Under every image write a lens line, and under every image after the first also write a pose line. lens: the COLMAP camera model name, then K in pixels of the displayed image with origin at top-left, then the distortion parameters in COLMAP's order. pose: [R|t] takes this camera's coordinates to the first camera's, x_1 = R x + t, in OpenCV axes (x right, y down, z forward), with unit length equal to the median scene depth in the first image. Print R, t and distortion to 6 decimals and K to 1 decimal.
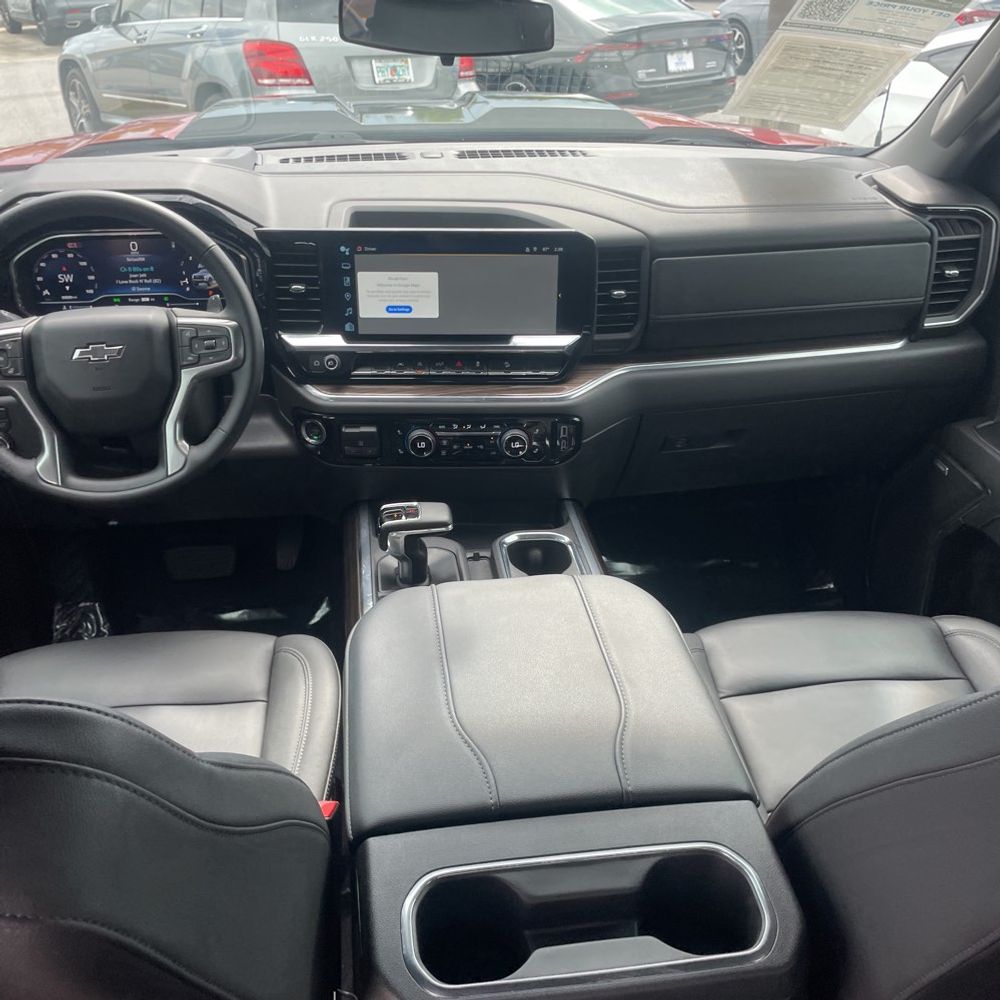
lens RADIAL K [[1017.4, 0, 500.0], [0, 1017.4, 500.0], [0, 0, 1]] dist [0.096865, -0.127685]
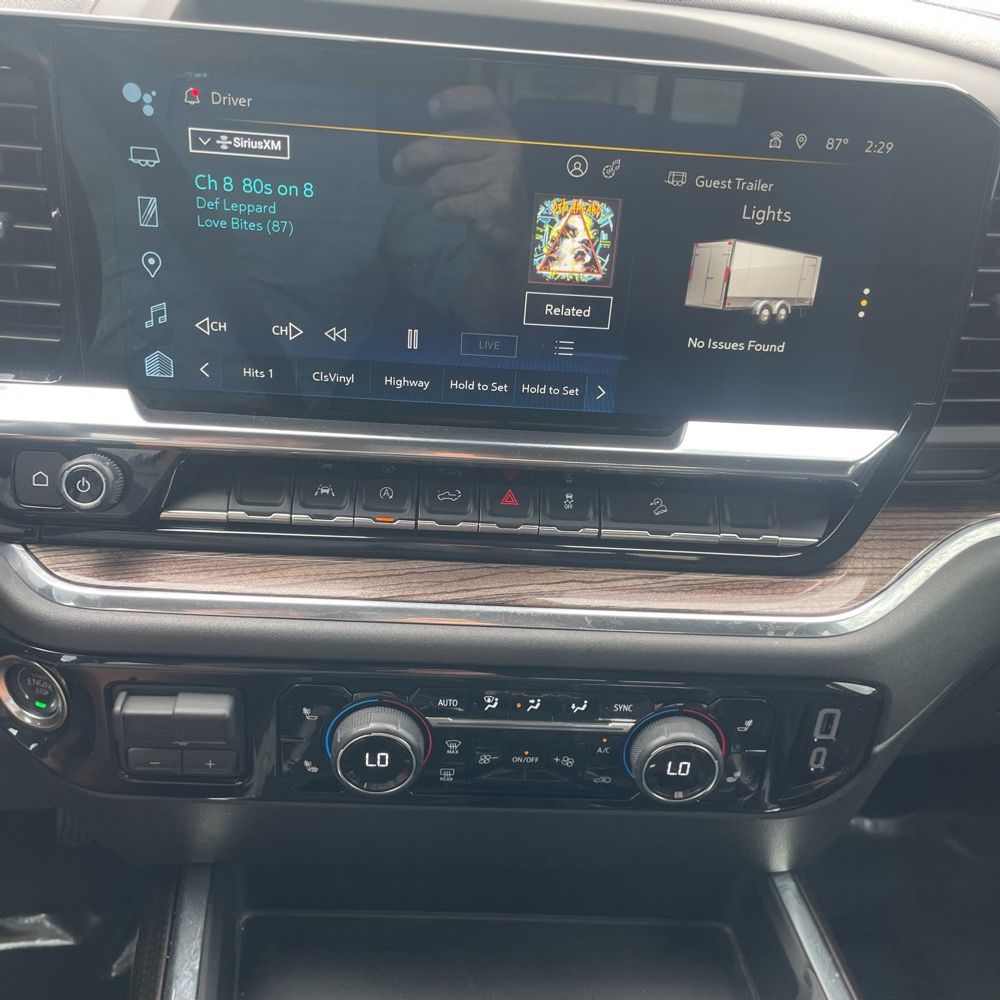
lens RADIAL K [[1017.4, 0, 500.0], [0, 1017.4, 500.0], [0, 0, 1]] dist [0.096865, -0.127685]
pose [[0.997739, 0.049493, 0.045473, -0.058237], [-0.049489, 0.998774, -0.001205, -0.133391], [-0.045477, -0.001049, 0.998965, 0.687585]]
